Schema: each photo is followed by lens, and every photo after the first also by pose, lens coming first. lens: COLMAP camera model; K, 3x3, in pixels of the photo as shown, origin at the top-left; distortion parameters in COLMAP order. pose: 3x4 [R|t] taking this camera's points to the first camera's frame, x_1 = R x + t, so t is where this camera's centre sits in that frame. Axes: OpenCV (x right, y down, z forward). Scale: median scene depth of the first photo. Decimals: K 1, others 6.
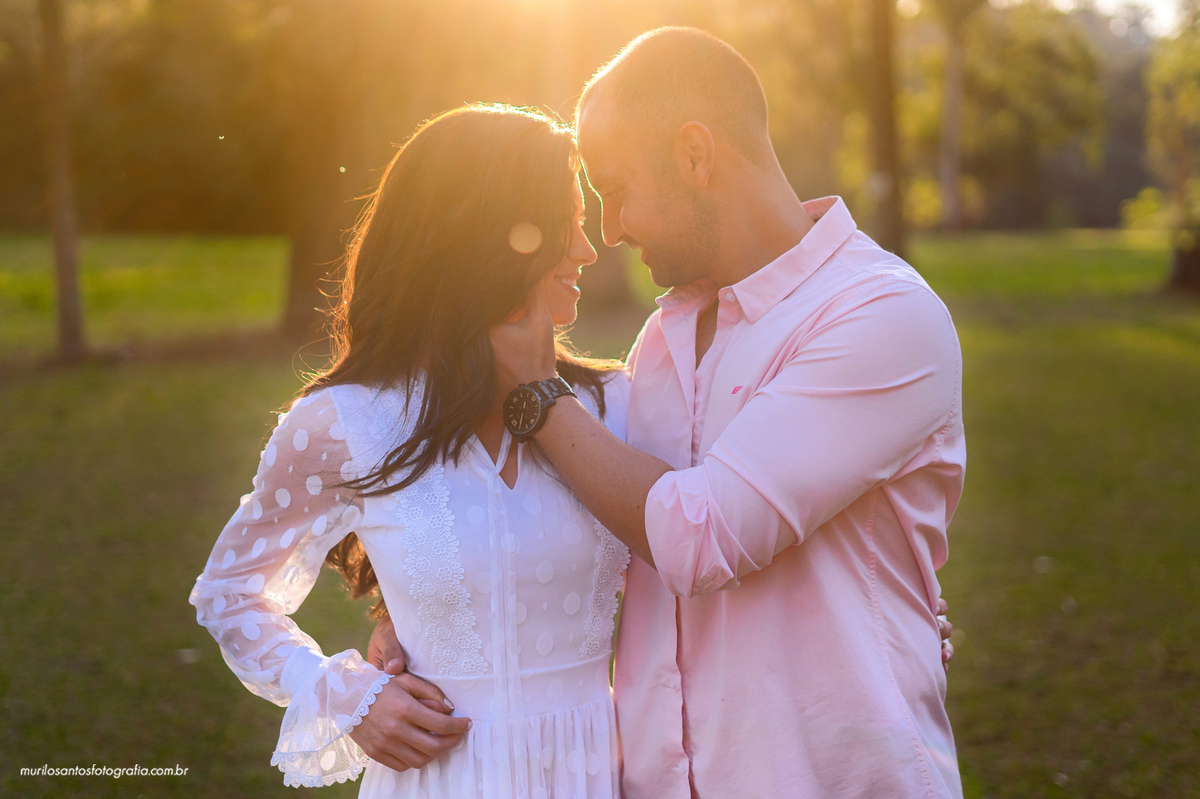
lens RADIAL K [[1660.3, 0, 602.6], [0, 1660.3, 399.1], [0, 0, 1]] dist [-0.012196, 0.000000]
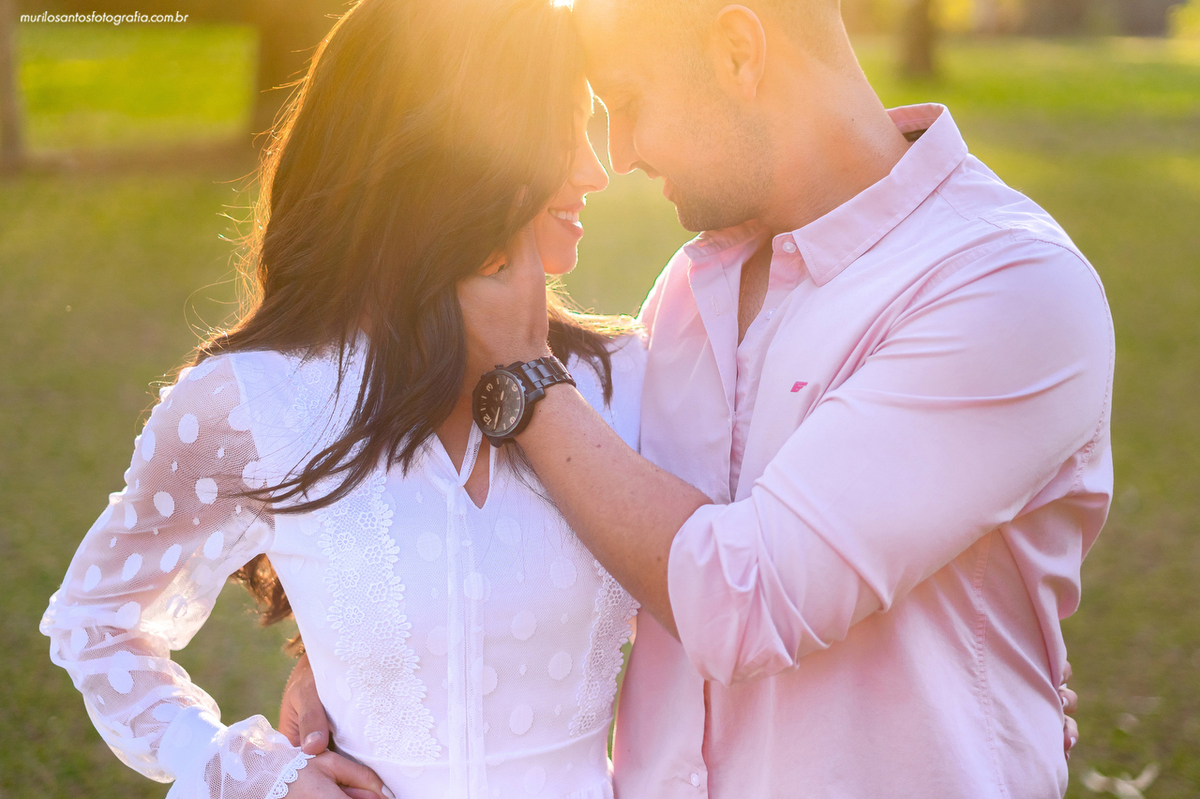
lens RADIAL K [[1782.0, 0, 598.2], [0, 1782.0, 315.0], [0, 0, 1]] dist [0.056567, 0.000000]
pose [[0.999688, 0.024331, 0.005698, -0.009867], [-0.024604, 0.998235, 0.054049, -0.071360], [-0.004373, -0.054172, 0.998522, 0.226286]]
